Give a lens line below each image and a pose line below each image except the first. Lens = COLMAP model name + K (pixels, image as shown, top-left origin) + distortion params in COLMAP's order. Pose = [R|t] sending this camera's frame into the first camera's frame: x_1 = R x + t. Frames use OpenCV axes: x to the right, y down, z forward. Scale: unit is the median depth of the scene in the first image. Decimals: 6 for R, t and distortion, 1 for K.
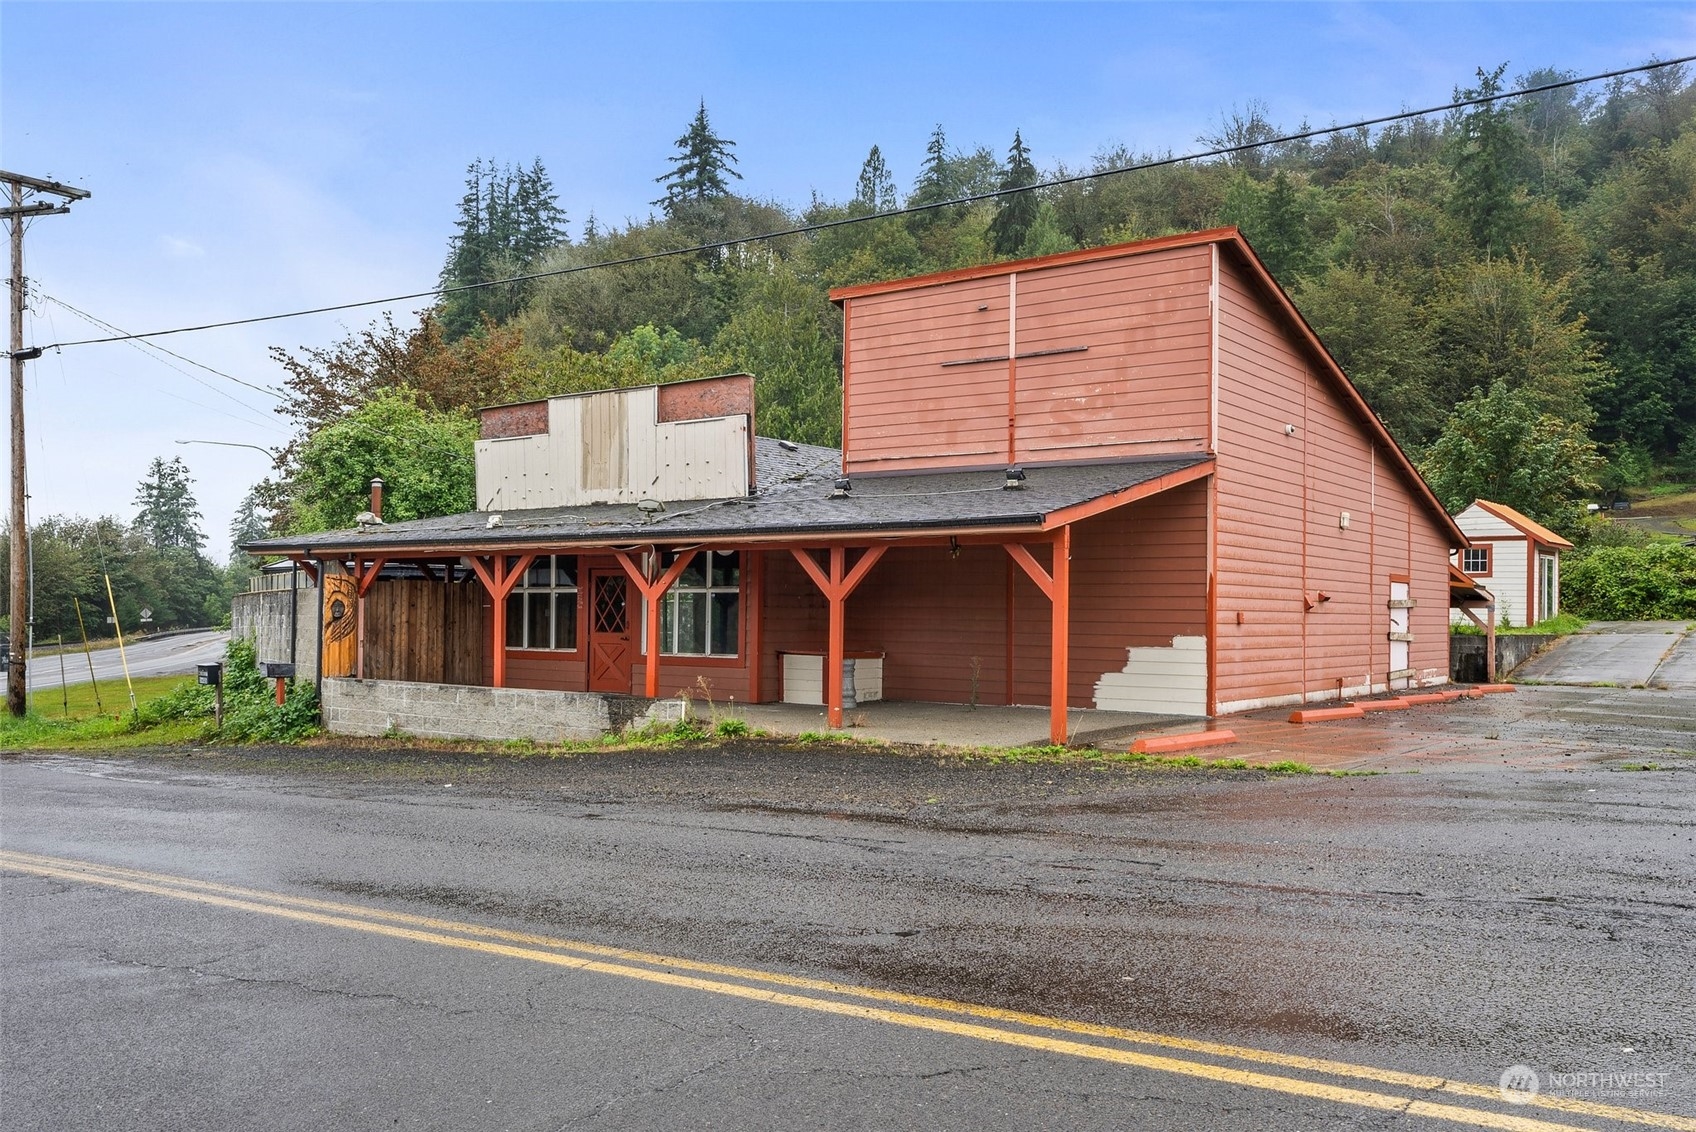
lens RADIAL K [[1428.1, 0, 809.3], [0, 1428.1, 567.4], [0, 0, 1]] dist [0.004144, 0.000821]
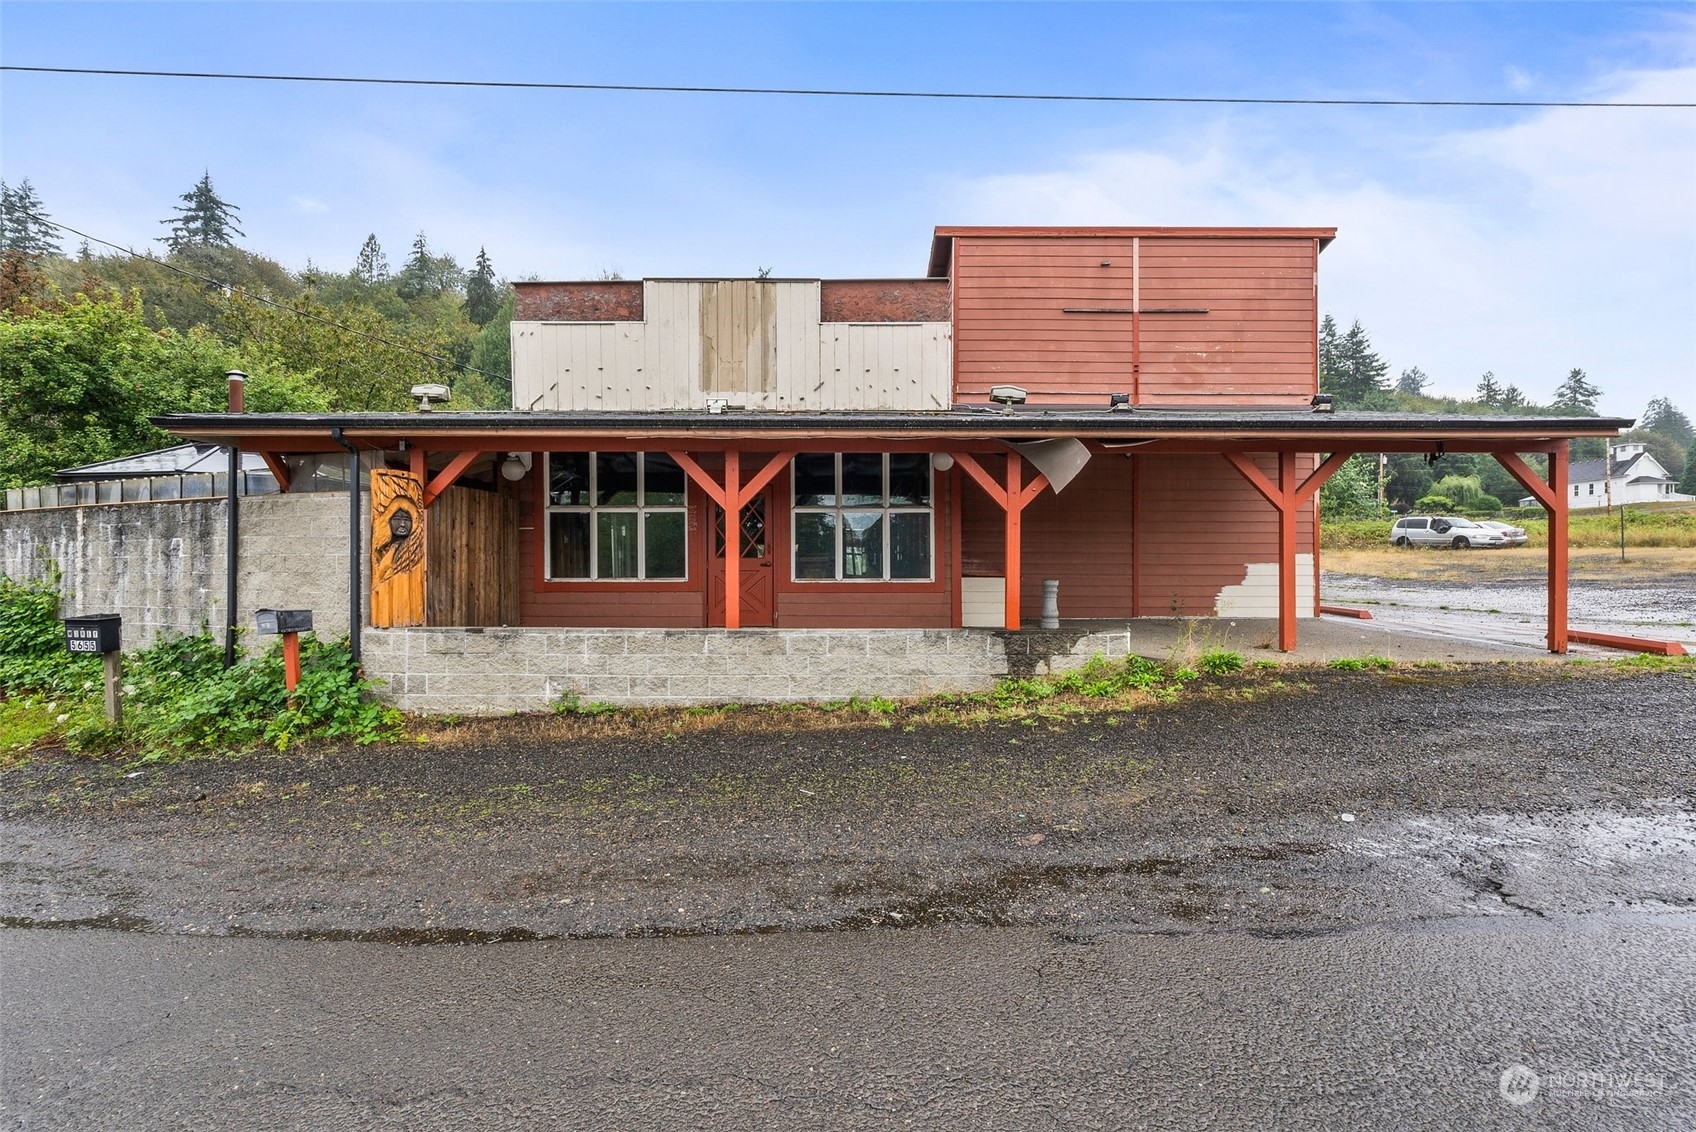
lens RADIAL K [[787.9, 0, 857.9], [0, 787.9, 554.4], [0, 0, 1]] dist [-0.003471, 0.000227]
pose [[0.794393, -0.002559, 0.607399, -0.369423], [-0.012331, 0.999717, 0.020339, 0.032246], [-0.607280, -0.023647, 0.794136, 0.564168]]
